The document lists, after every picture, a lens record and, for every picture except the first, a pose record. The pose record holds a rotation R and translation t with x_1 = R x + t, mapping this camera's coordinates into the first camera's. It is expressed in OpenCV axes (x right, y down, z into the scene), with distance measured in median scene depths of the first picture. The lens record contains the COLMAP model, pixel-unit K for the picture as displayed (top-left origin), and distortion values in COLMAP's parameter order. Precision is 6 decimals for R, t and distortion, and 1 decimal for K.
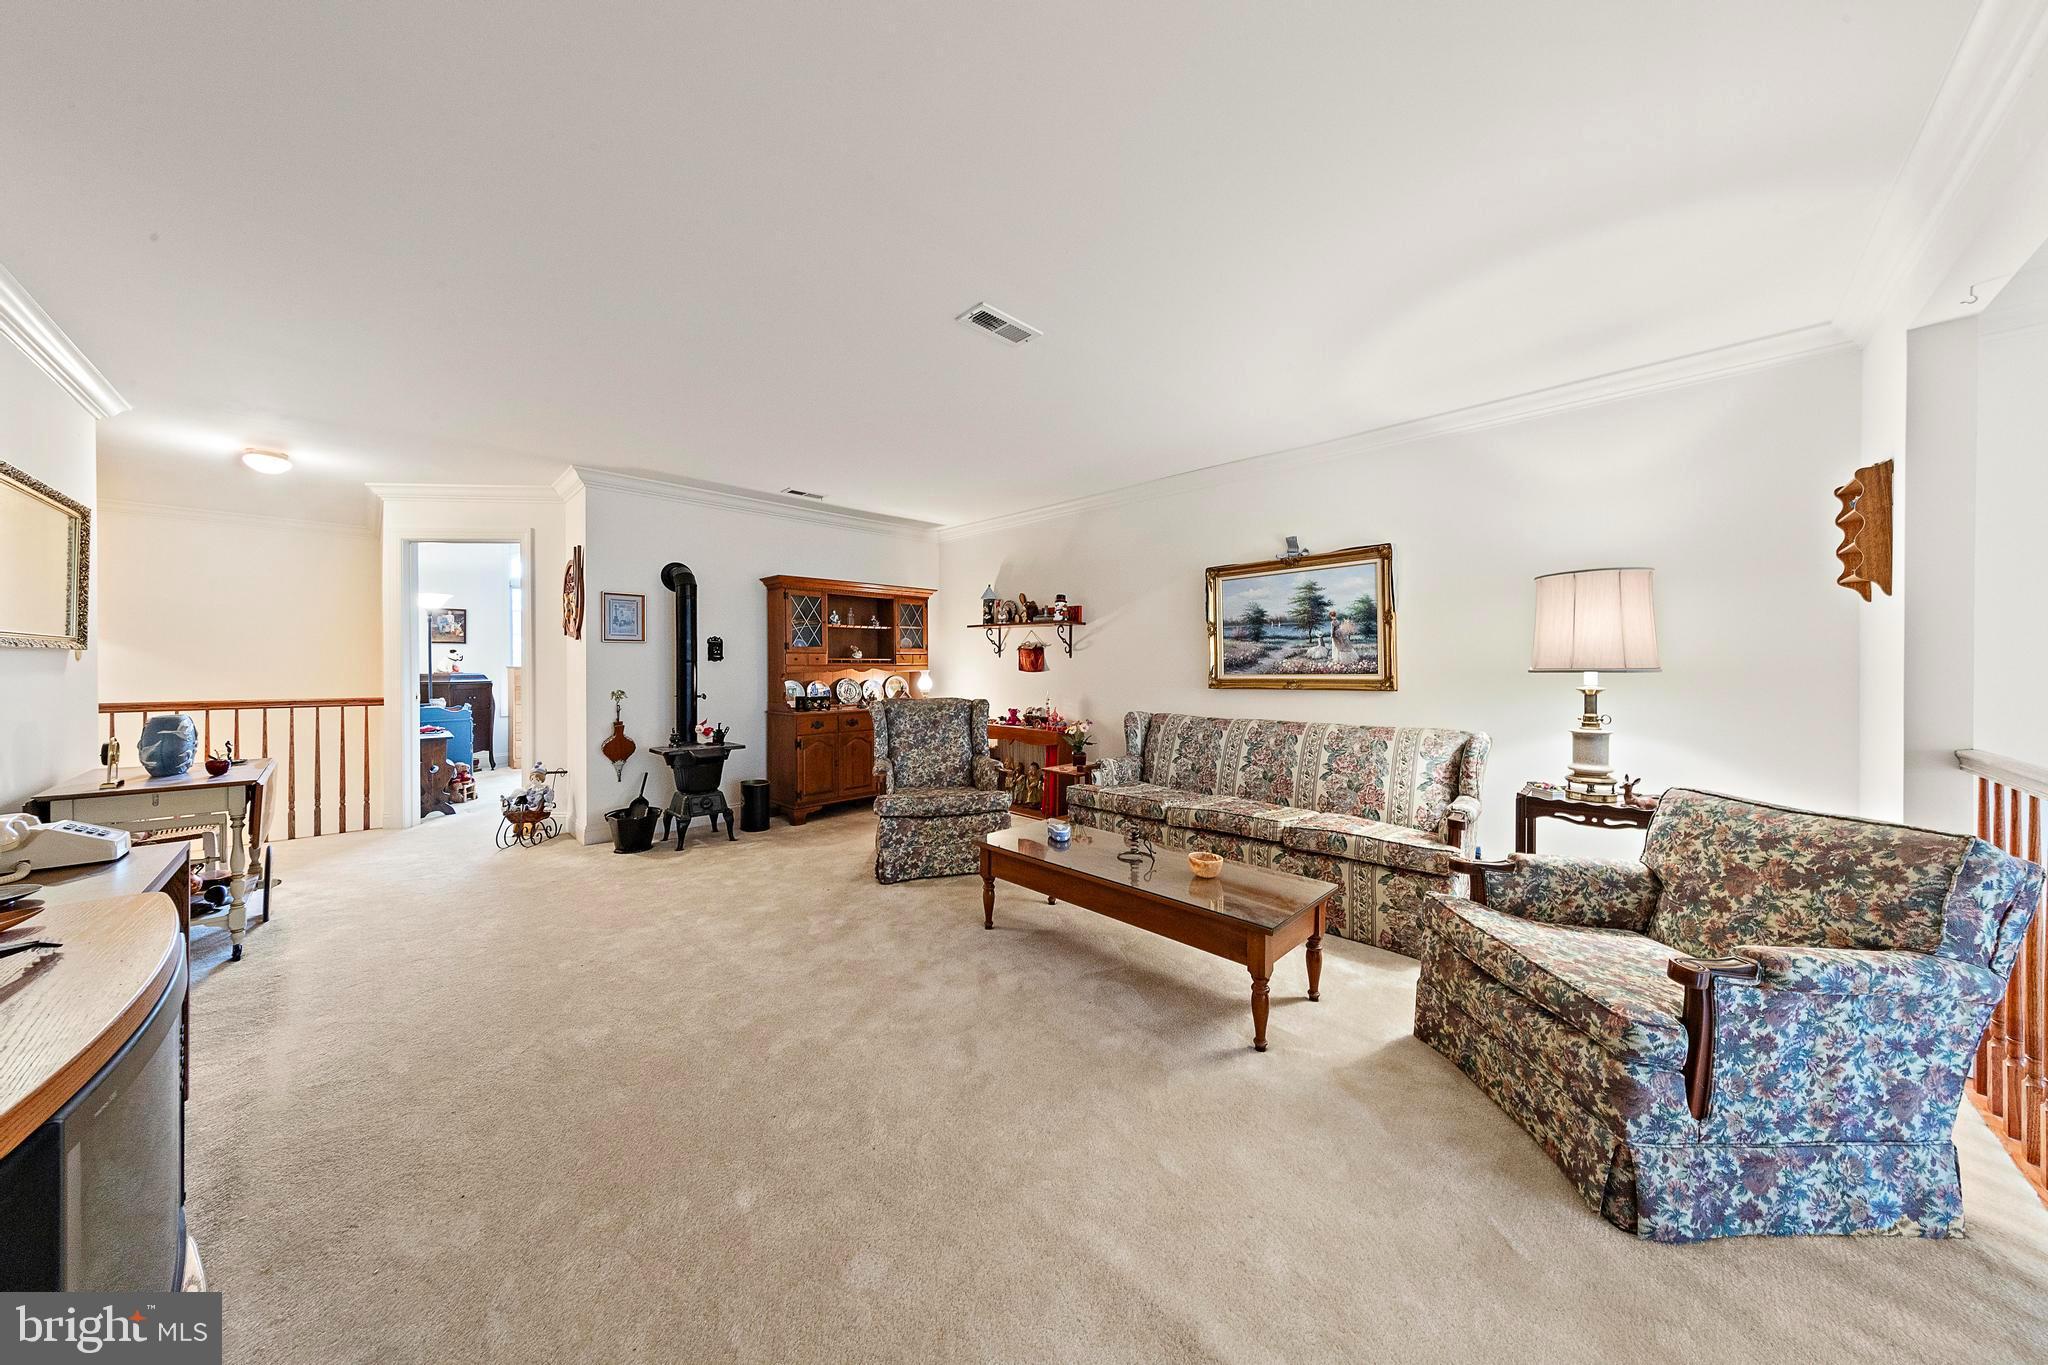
lens RADIAL K [[643.3, 0, 1032.9], [0, 643.3, 674.9], [0, 0, 1]] dist [-0.000532, -0.000004]
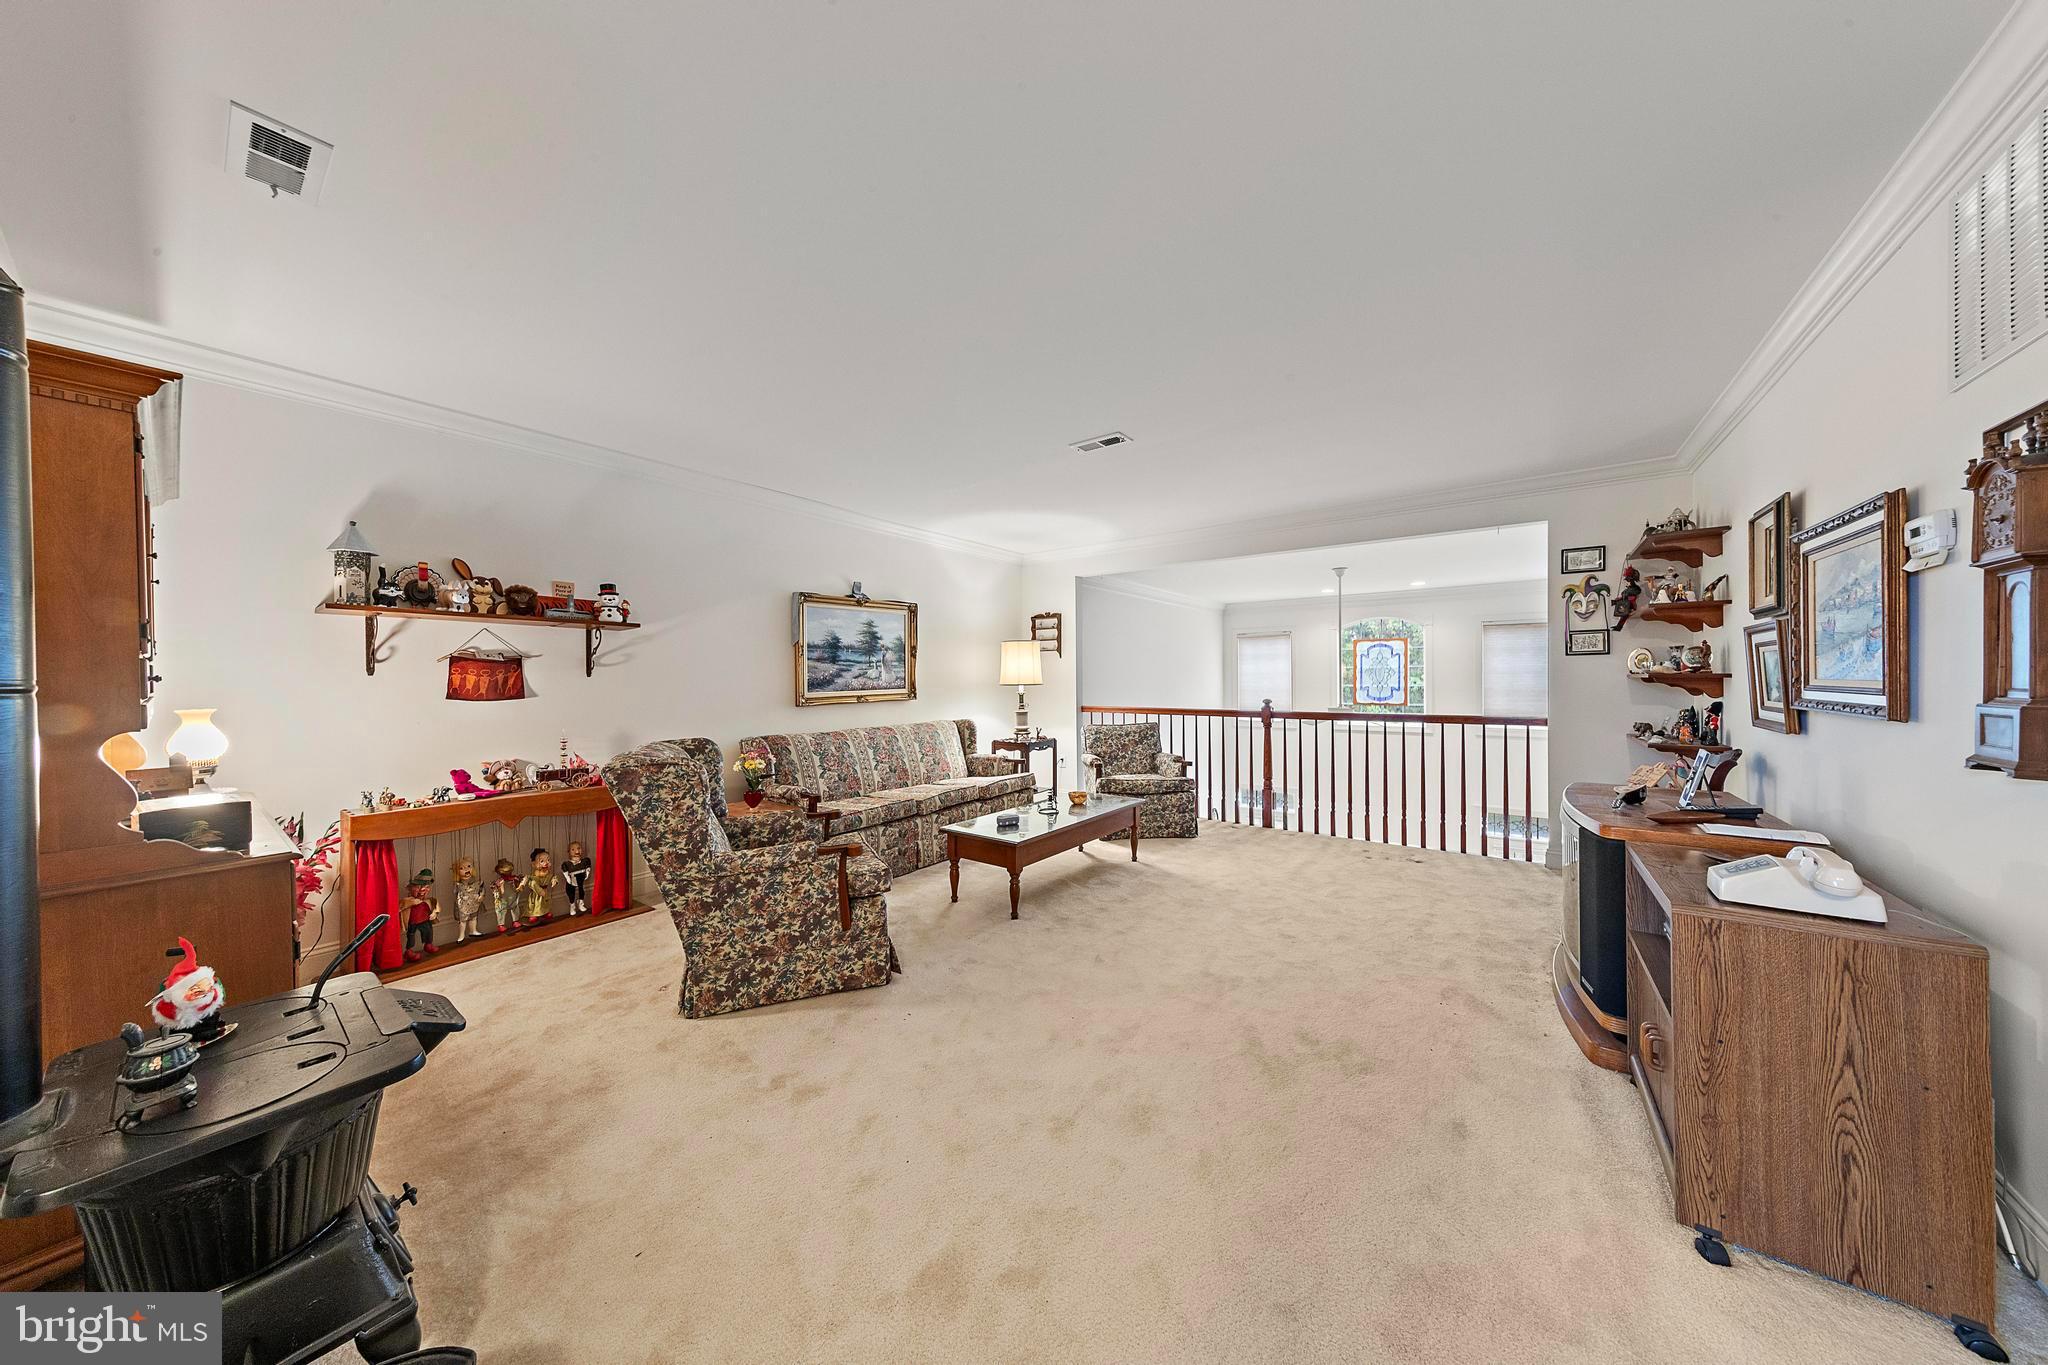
lens RADIAL K [[643.3, 0, 1032.9], [0, 643.3, 674.9], [0, 0, 1]] dist [-0.000532, -0.000004]
pose [[-0.144881, 0.007186, 0.989423, -0.907264], [0.023802, 0.999710, -0.003775, -0.019515], [-0.989163, 0.023003, -0.145010, 0.855890]]
